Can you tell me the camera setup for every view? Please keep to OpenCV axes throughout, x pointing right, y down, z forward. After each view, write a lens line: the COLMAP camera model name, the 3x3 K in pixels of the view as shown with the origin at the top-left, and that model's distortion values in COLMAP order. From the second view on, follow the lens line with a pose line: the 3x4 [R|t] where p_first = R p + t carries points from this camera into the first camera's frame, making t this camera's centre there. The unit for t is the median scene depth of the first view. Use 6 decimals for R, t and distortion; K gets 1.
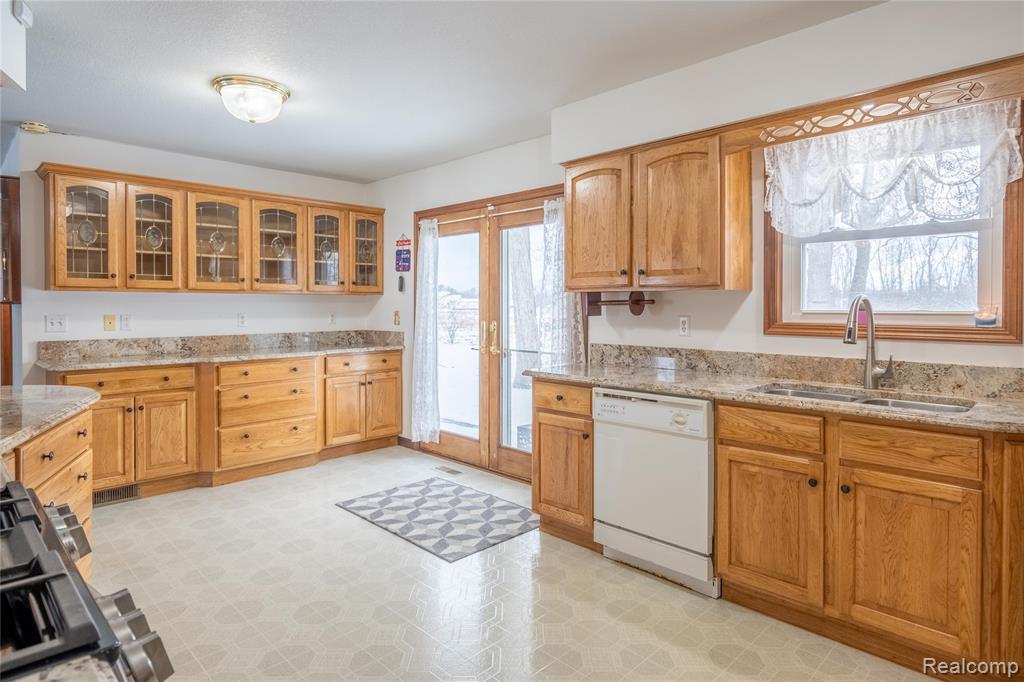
lens RADIAL K [[585.3, 0, 528.0], [0, 585.3, 307.3], [0, 0, 1]] dist [0.013032, -0.005739]
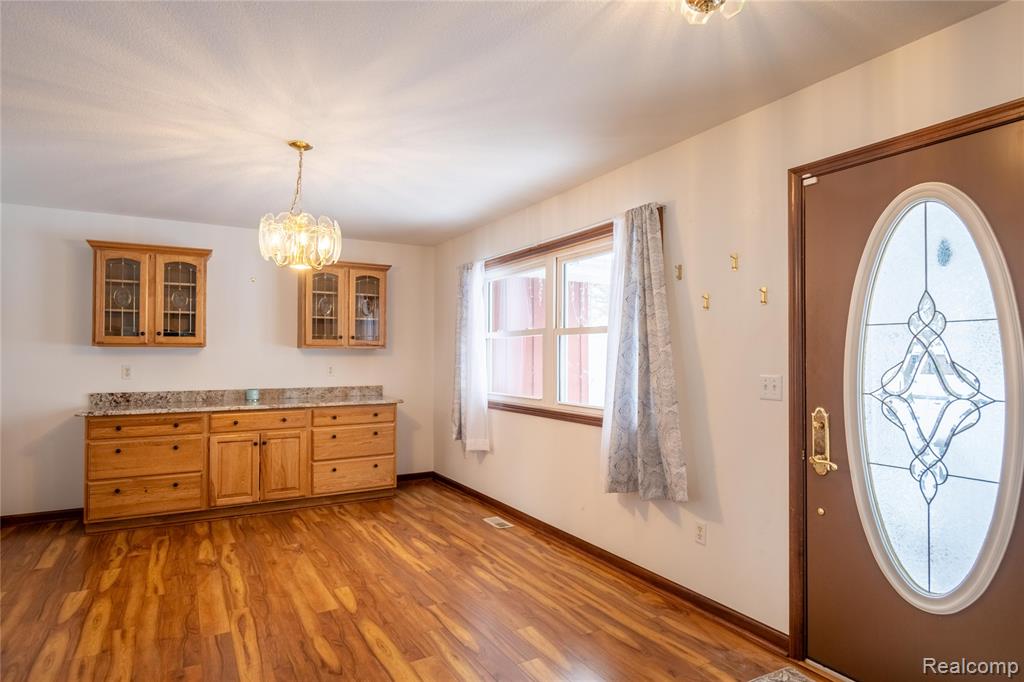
lens RADIAL K [[511.2, 0, 511.1], [0, 511.2, 347.3], [0, 0, 1]] dist [0.001104, -0.000709]
pose [[0.960997, -0.010540, -0.276359, 0.257876], [0.003814, 0.999684, -0.024865, 0.001563], [0.276534, 0.022841, 0.960733, 0.227818]]
